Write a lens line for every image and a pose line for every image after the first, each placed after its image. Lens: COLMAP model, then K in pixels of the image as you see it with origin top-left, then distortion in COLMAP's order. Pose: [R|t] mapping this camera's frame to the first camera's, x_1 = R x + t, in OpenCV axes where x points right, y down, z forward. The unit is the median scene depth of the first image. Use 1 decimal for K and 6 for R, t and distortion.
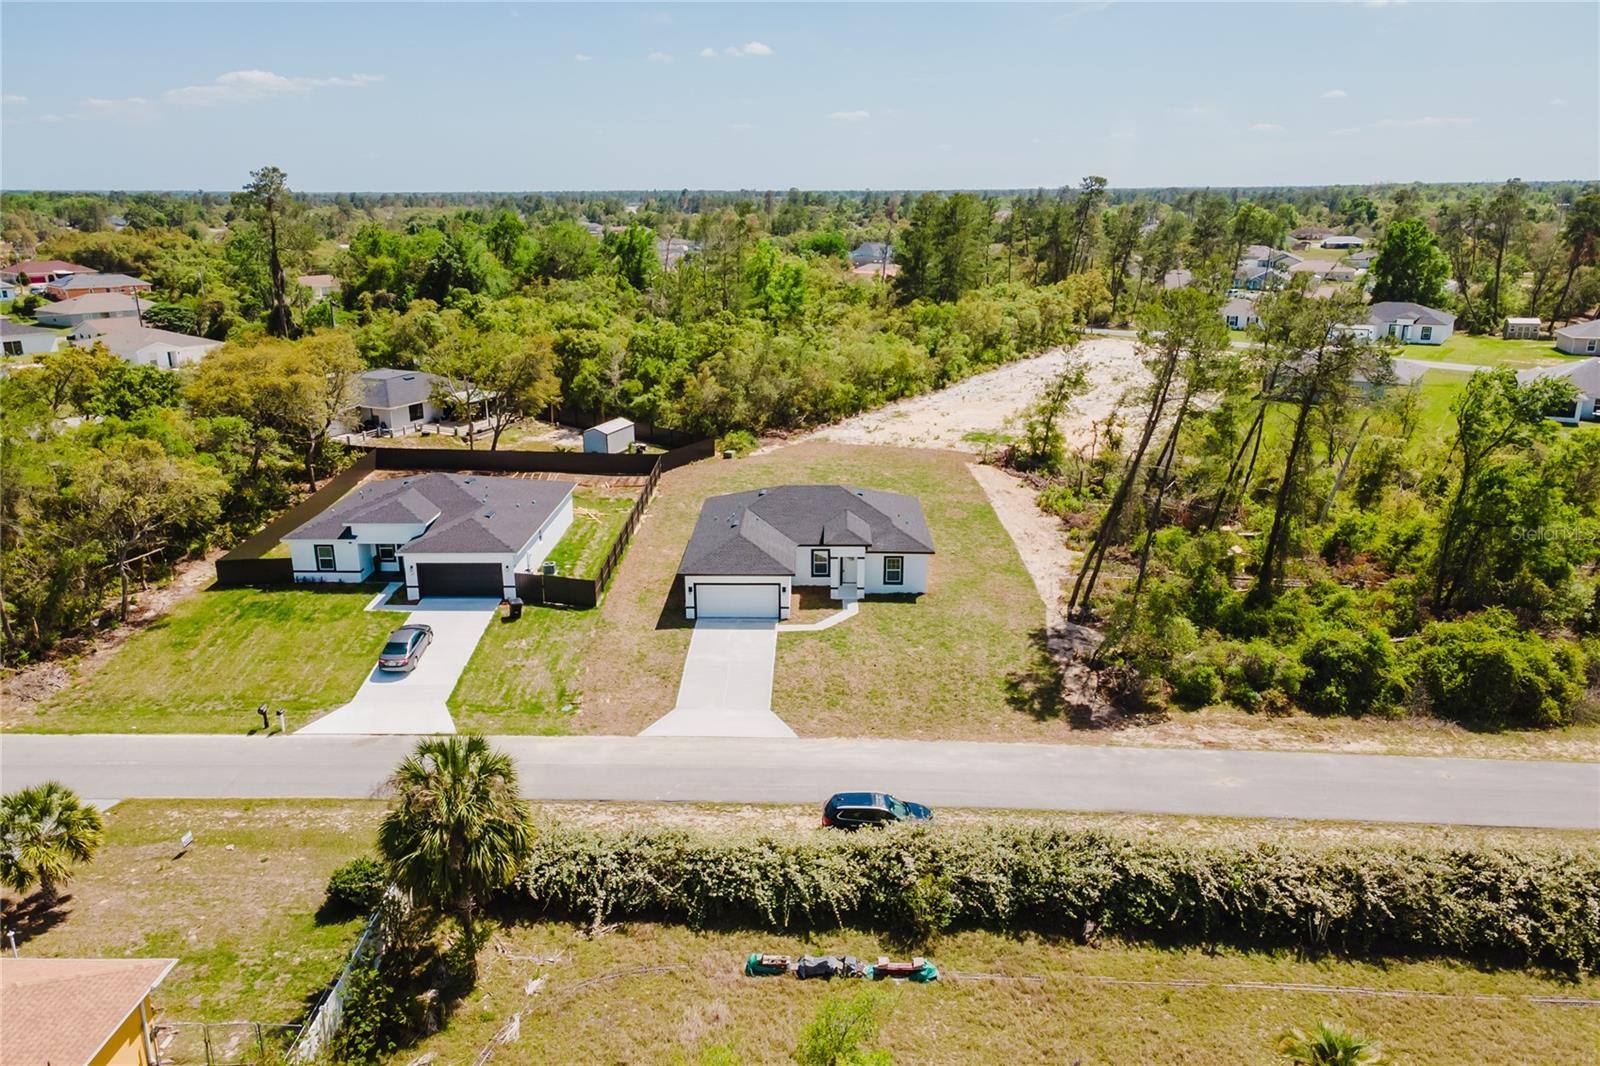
lens RADIAL K [[1169.9, 0, 794.4], [0, 1169.9, 530.2], [0, 0, 1]] dist [0.010337, 0.049329]
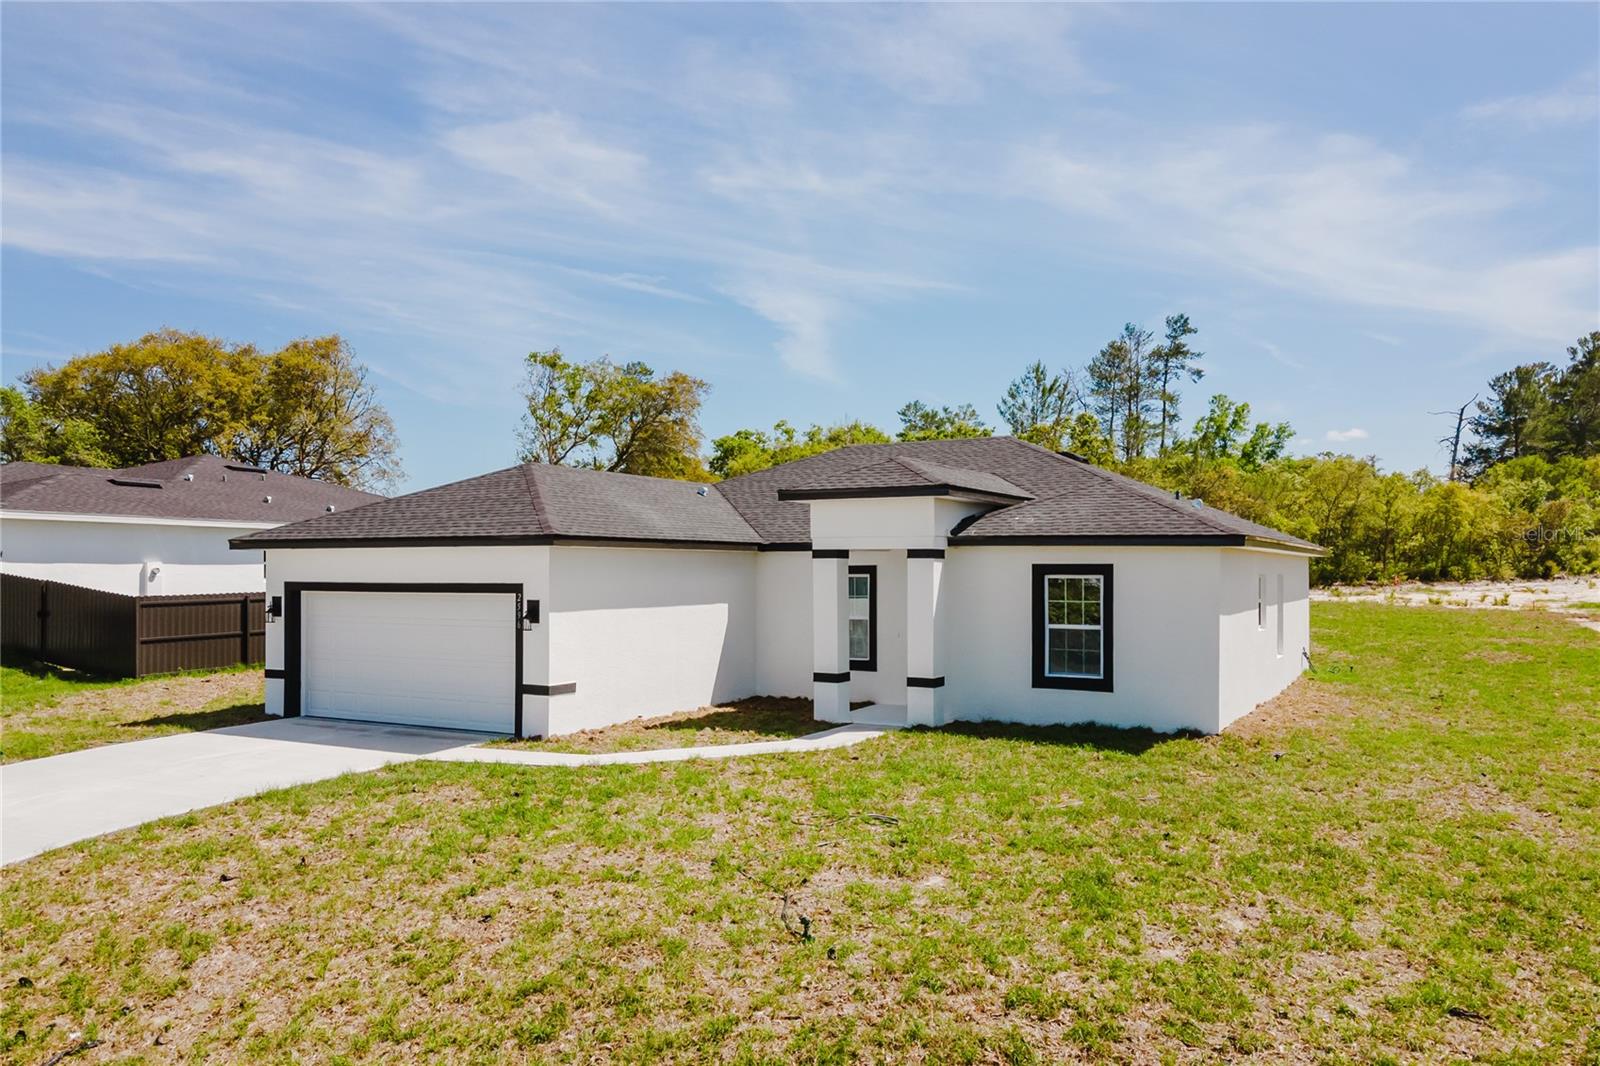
lens RADIAL K [[1188.4, 0, 796.0], [0, 1188.4, 559.6], [0, 0, 1]] dist [0.016705, 0.003327]
pose [[0.886258, -0.000572, -0.463192, 0.160050], [-0.134196, 0.956794, -0.257946, 0.099812], [0.443327, 0.290765, 0.847889, 0.826486]]
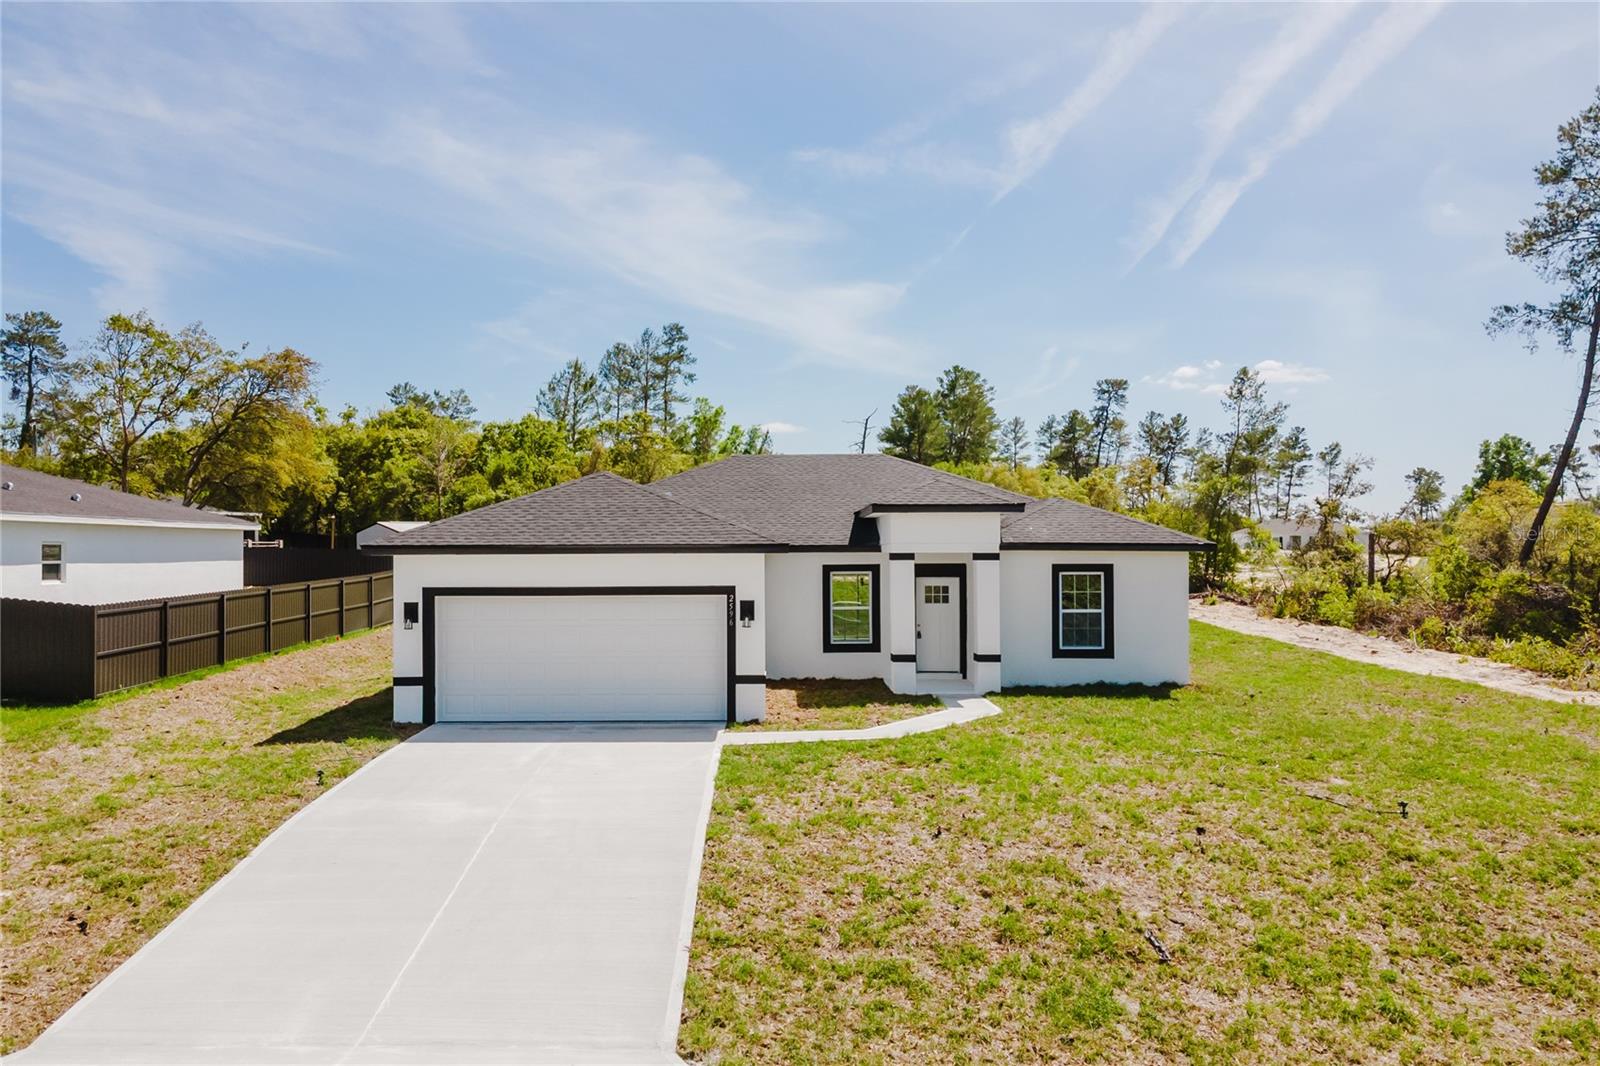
lens RADIAL K [[1186.1, 0, 763.5], [0, 1186.1, 539.5], [0, 0, 1]] dist [0.034796, -0.000451]
pose [[0.999796, 0.000122, 0.020199, -0.010995], [0.005784, 0.956376, -0.292082, 0.120052], [-0.019354, 0.292139, 0.956180, 0.739827]]
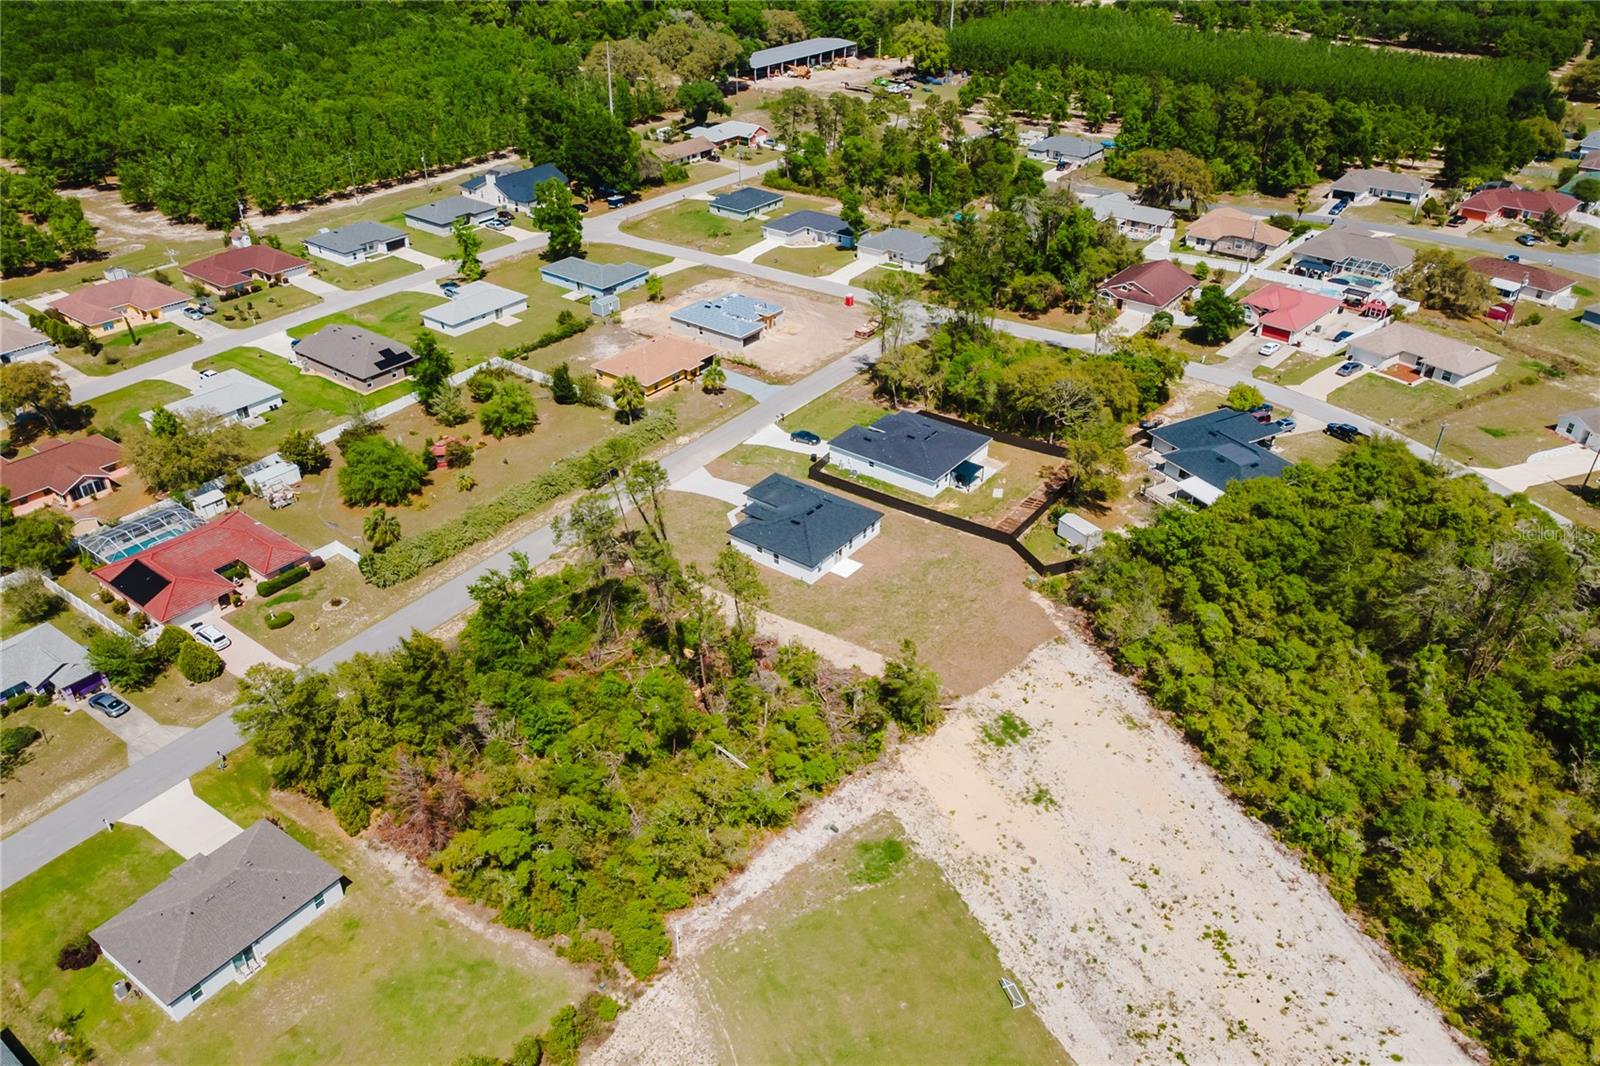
lens RADIAL K [[1169.9, 0, 794.4], [0, 1169.9, 530.2], [0, 0, 1]] dist [0.010337, 0.049329]
pose [[-0.585167, 0.431380, -0.686652, 1.518206], [-0.225964, 0.726483, 0.648971, -1.392220], [0.778793, 0.534915, -0.327638, 1.864171]]
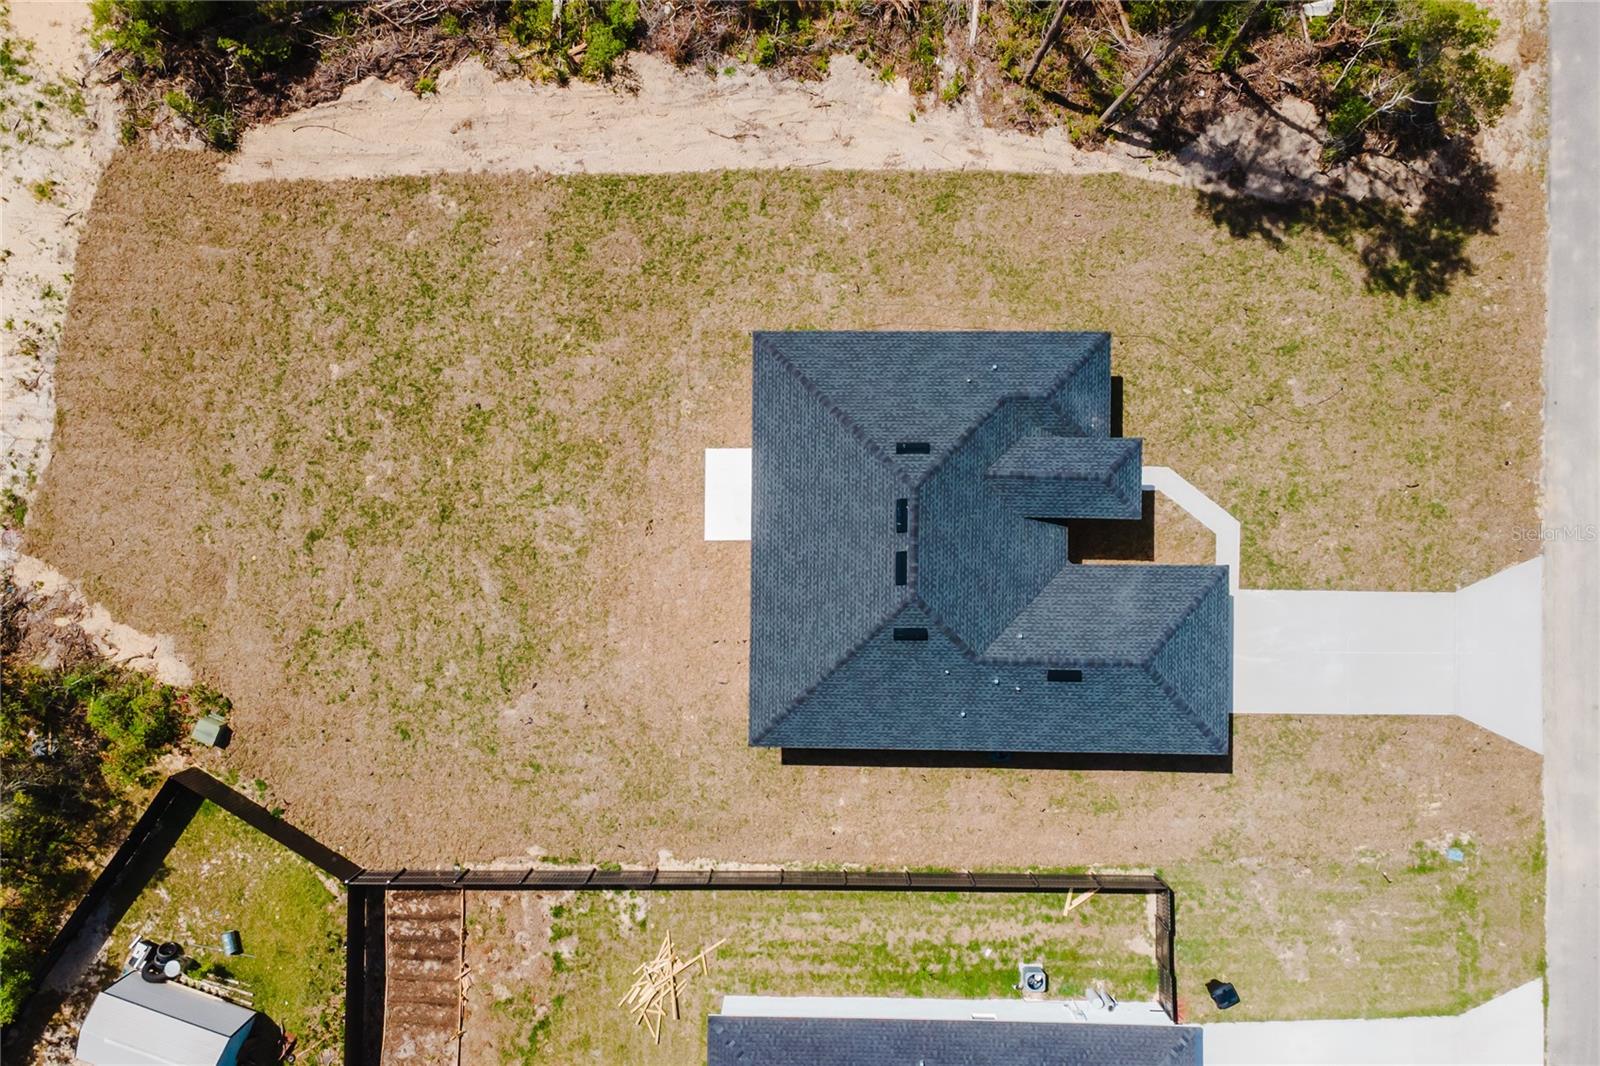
lens RADIAL K [[1161.4, 0, 800.0], [0, 1161.4, 533.0], [0, 0, 1]] dist [-0.005518, 0.082770]
pose [[-0.014223, -0.999899, -0.000278, 0.023106], [0.295714, -0.004472, 0.955266, -0.635559], [-0.955171, 0.013505, 0.295748, 1.047163]]
